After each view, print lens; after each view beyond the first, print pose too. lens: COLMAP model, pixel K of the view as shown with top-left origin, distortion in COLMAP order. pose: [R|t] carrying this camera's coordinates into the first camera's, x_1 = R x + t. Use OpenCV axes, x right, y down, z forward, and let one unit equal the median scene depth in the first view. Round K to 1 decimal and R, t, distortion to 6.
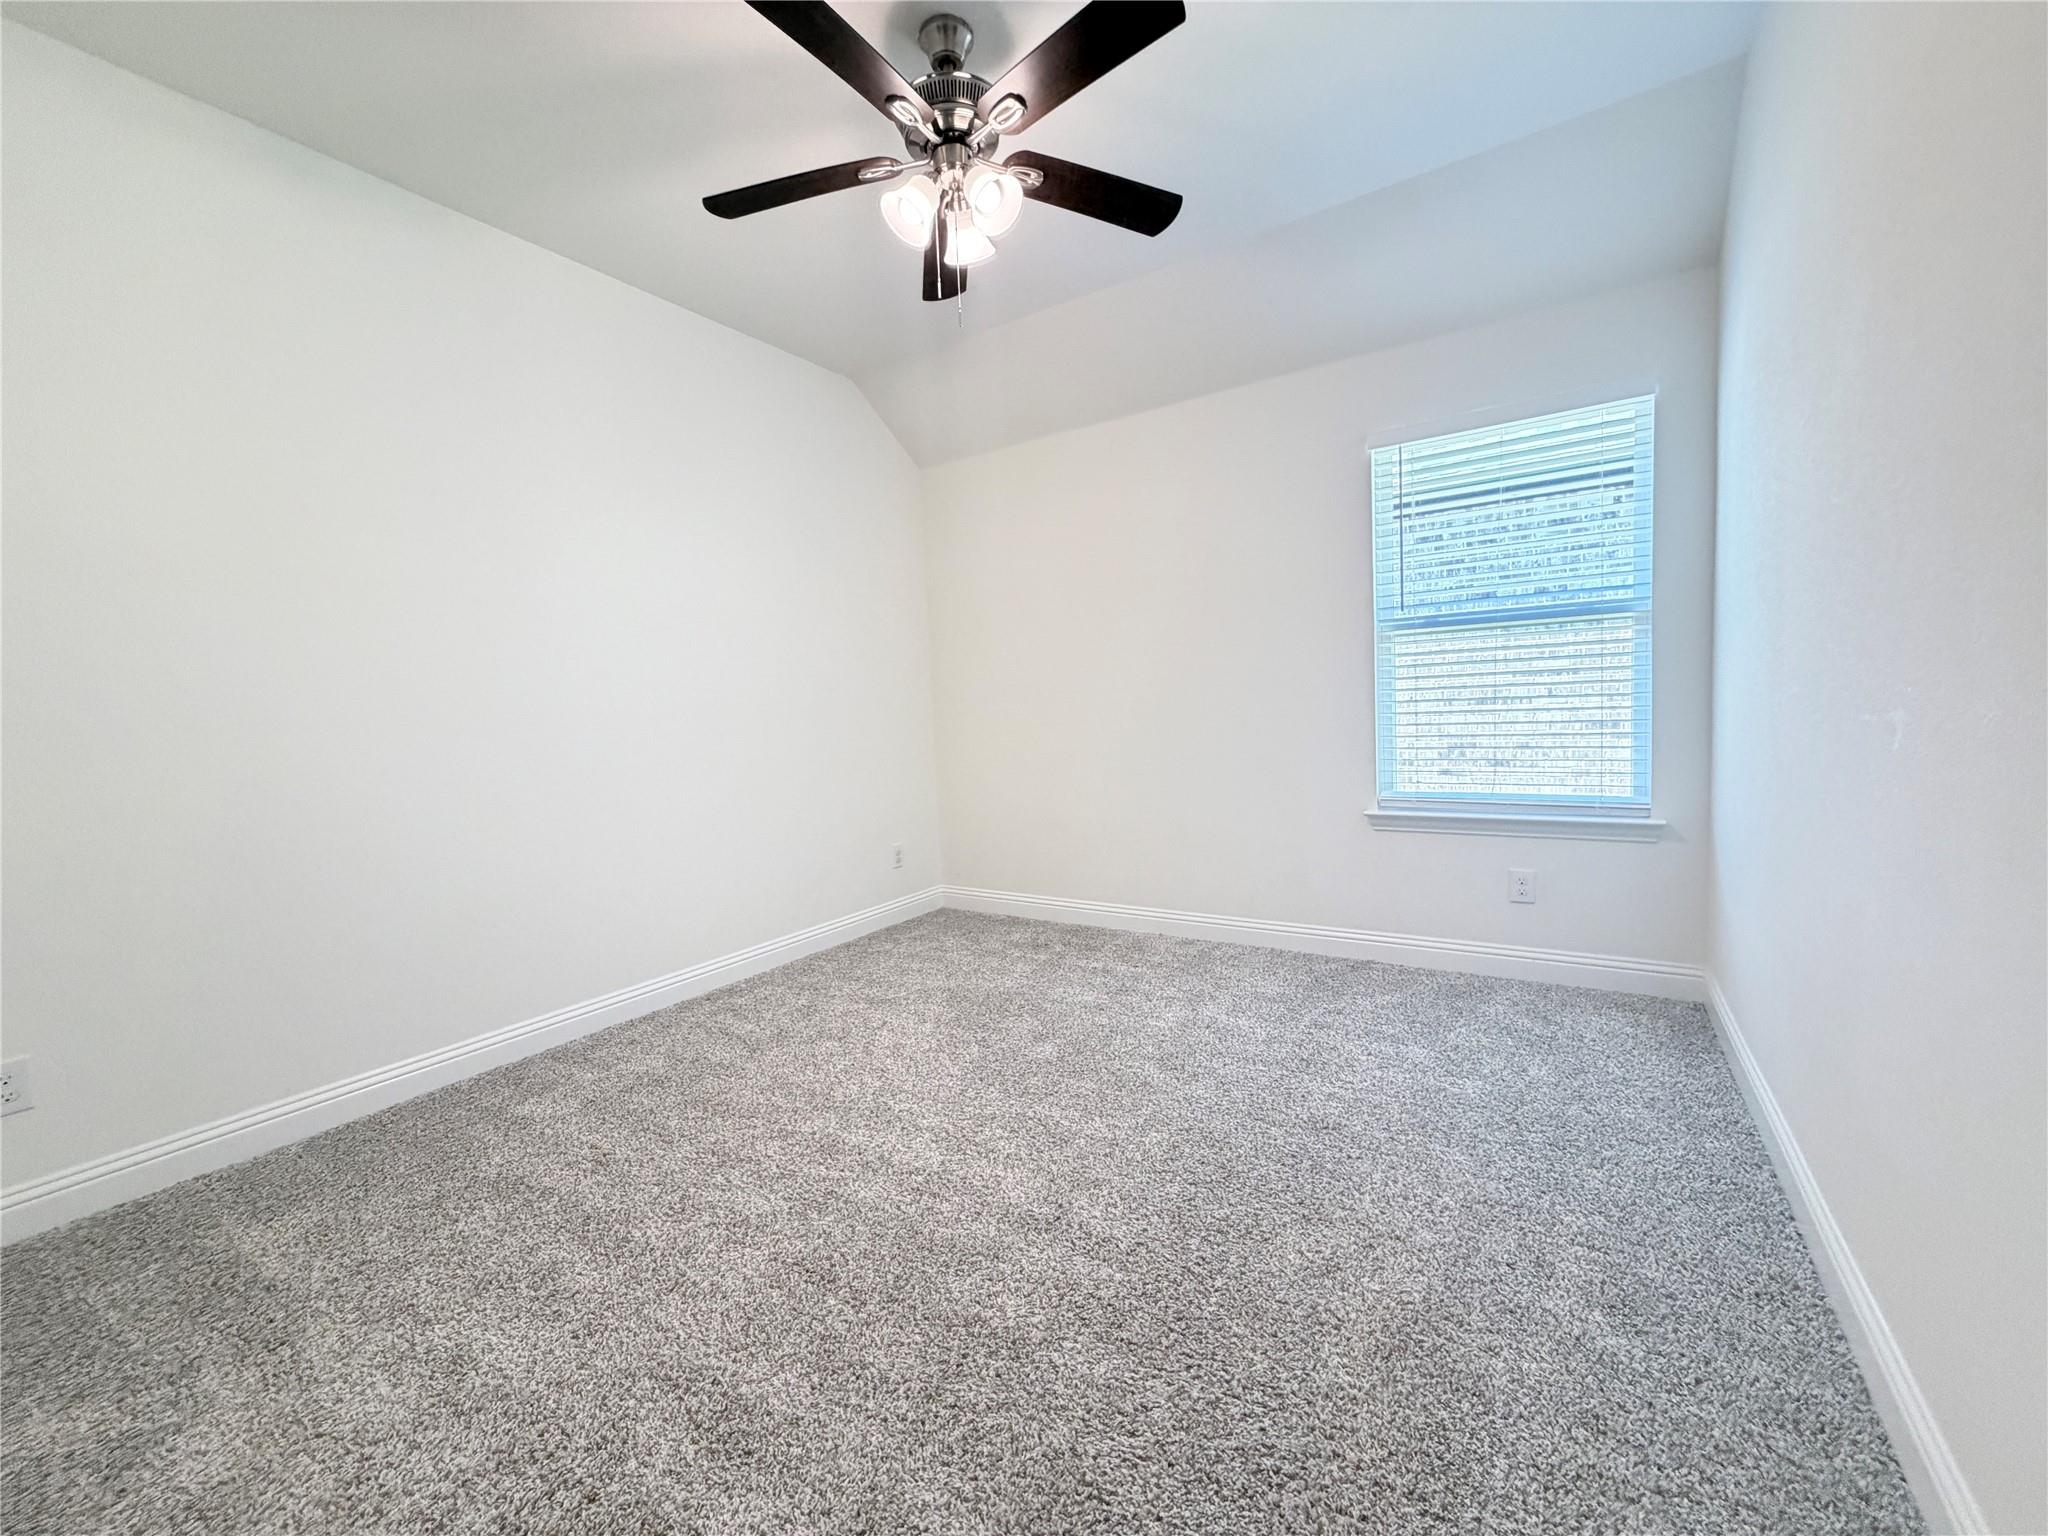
lens RADIAL K [[820.4, 0, 1020.2], [0, 820.4, 769.8], [0, 0, 1]] dist [0.000073, -0.000027]
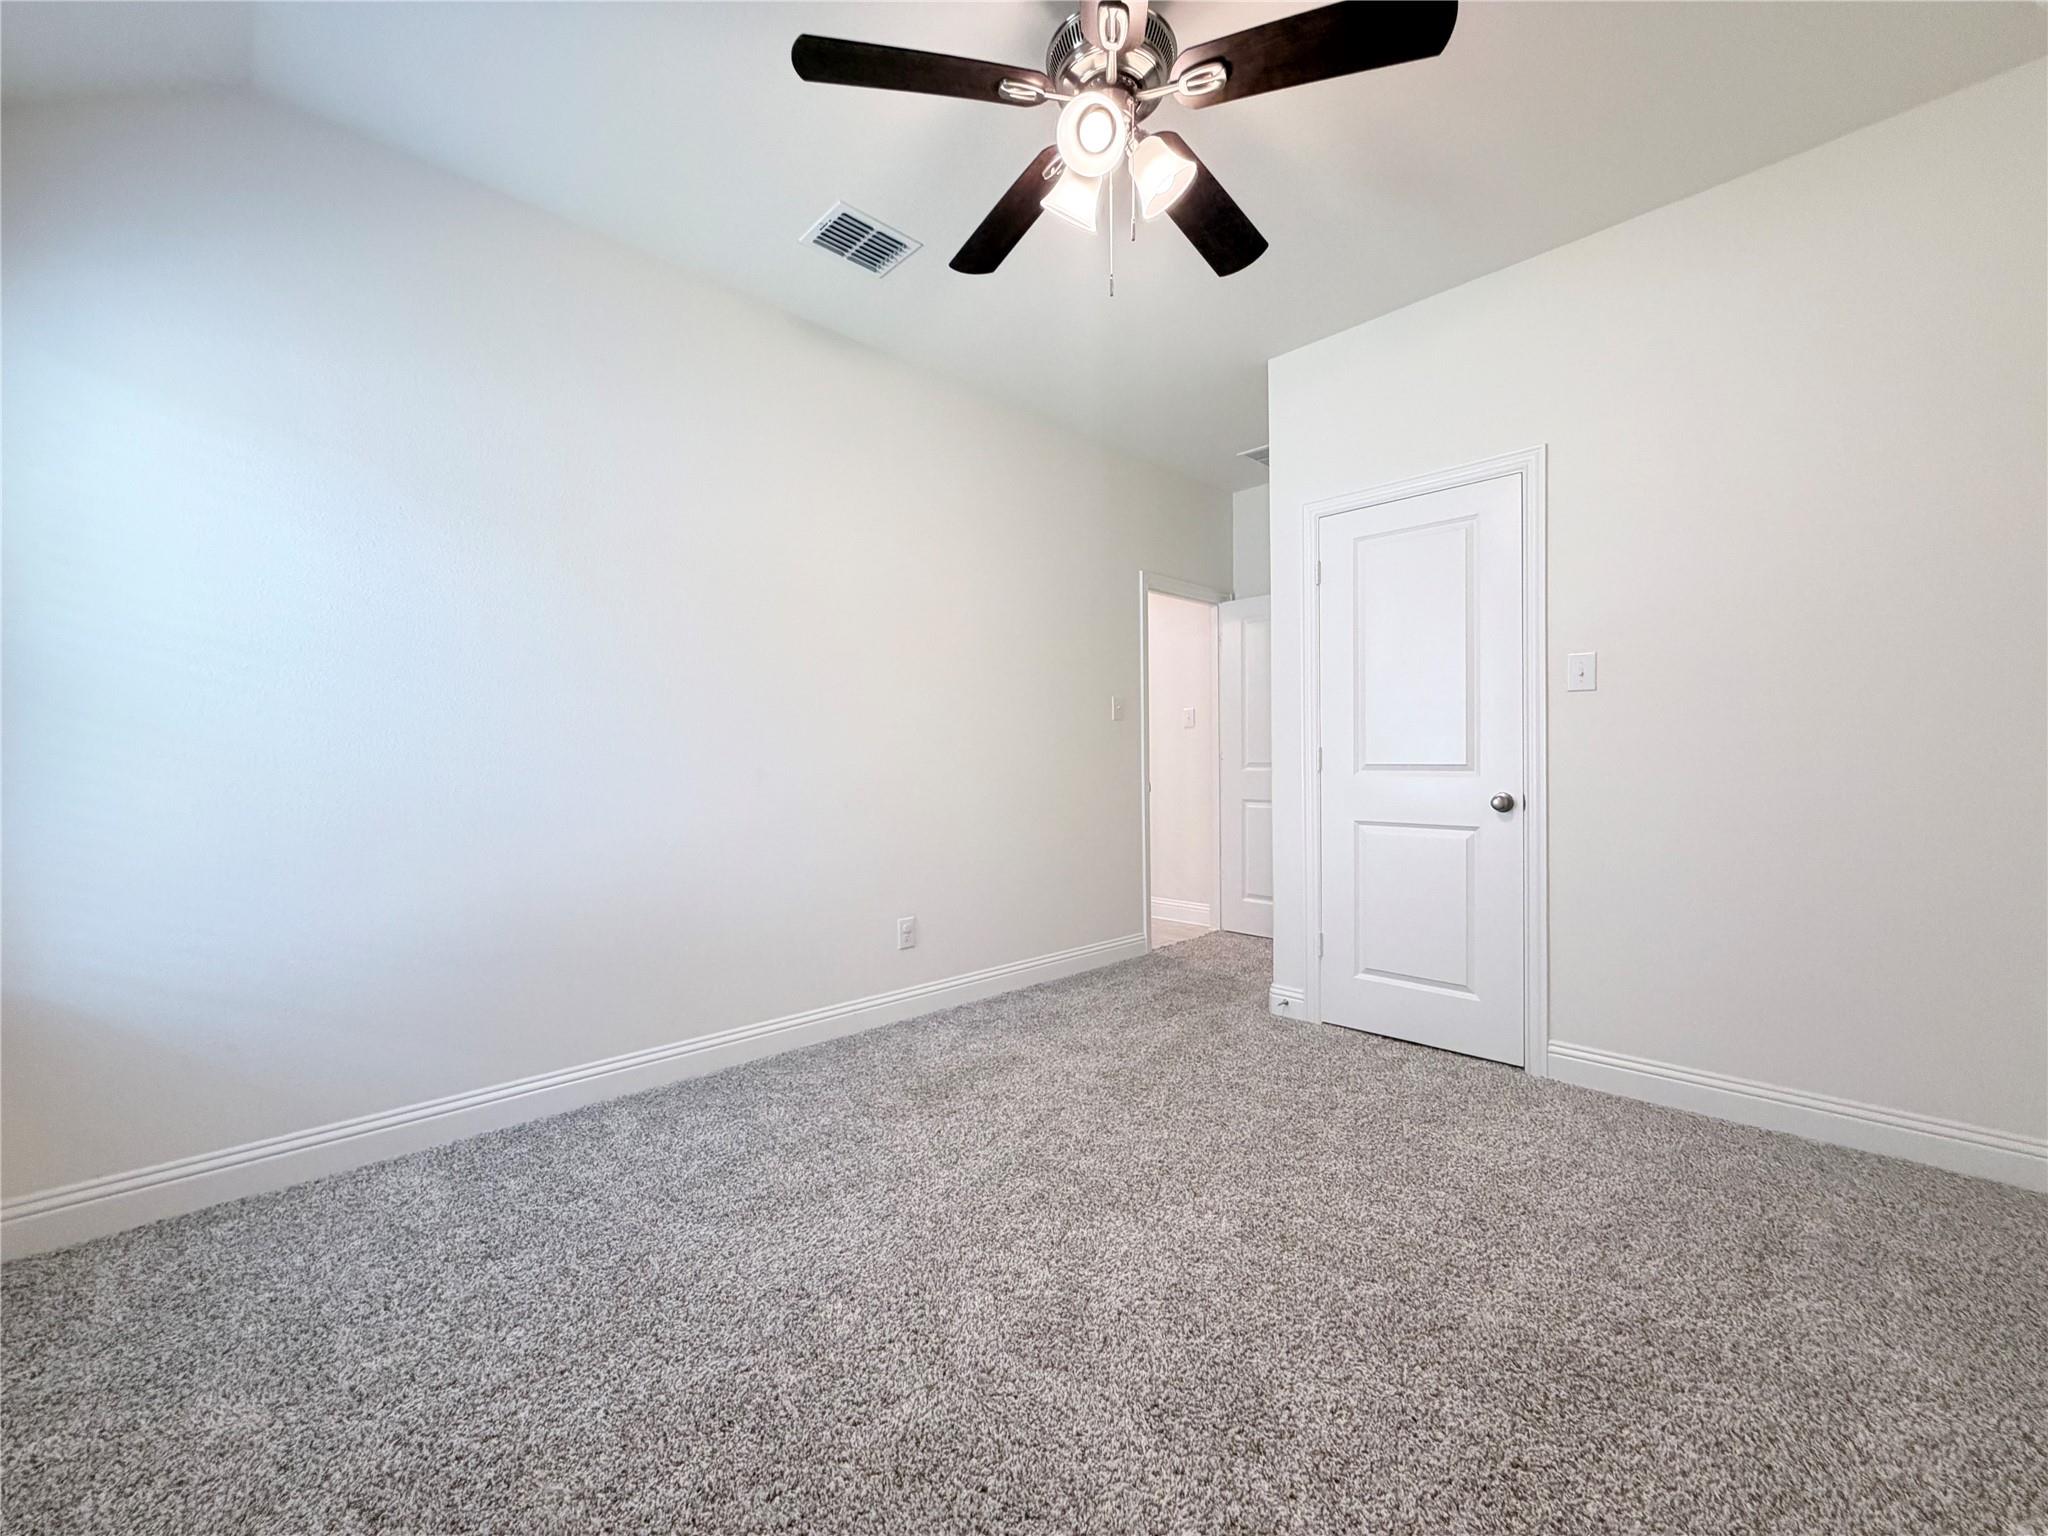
lens RADIAL K [[820.4, 0, 1020.2], [0, 820.4, 769.8], [0, 0, 1]] dist [0.000073, -0.000027]
pose [[0.961501, 0.031815, -0.272953, 0.064301], [-0.044393, 0.998212, -0.040027, 0.000447], [0.271191, 0.050603, 0.961194, 0.185437]]
